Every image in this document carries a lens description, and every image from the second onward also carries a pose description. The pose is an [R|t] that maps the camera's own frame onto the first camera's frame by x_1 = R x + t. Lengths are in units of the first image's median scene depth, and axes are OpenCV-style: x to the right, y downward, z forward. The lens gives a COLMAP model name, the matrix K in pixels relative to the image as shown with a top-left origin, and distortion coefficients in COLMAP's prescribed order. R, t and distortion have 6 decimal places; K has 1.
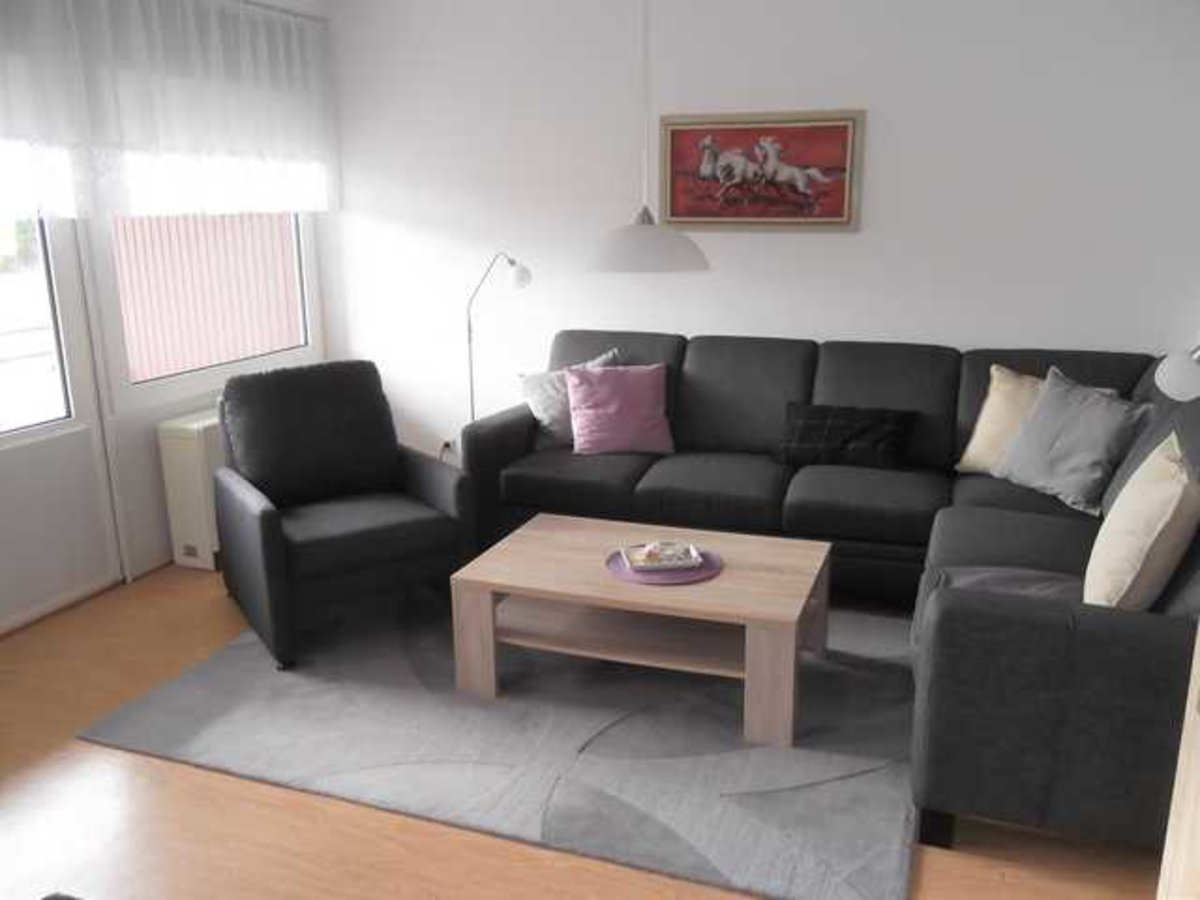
lens RADIAL K [[996.6, 0, 602.2], [0, 996.6, 443.0], [0, 0, 1]] dist [-0.028296, 0.011207]
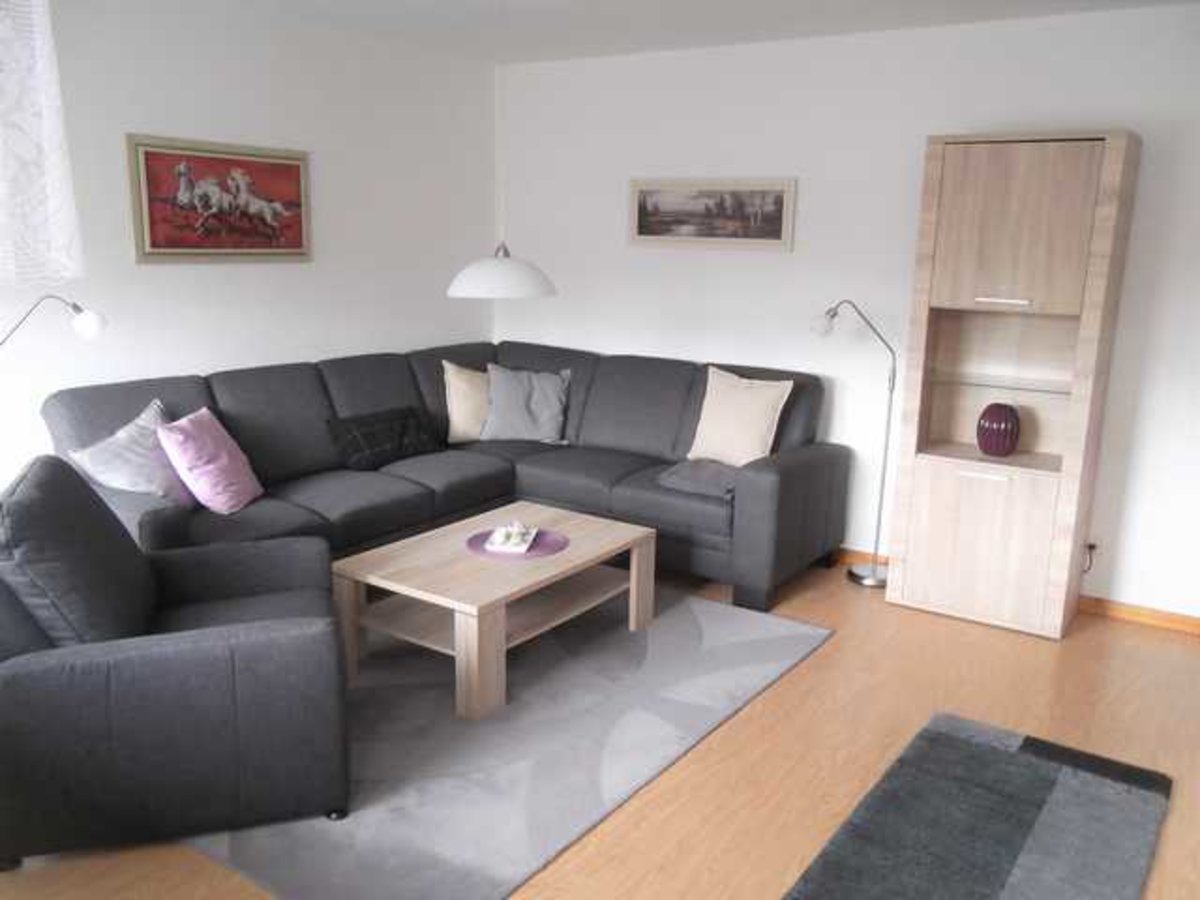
lens RADIAL K [[996.6, 0, 601.0], [0, 996.6, 458.6], [0, 0, 1]] dist [-0.028296, 0.011207]
pose [[0.250652, -0.198738, 0.947458, -0.740791], [0.206108, 0.967218, 0.148357, -0.095742], [-0.945882, 0.158093, 0.283397, 0.407628]]
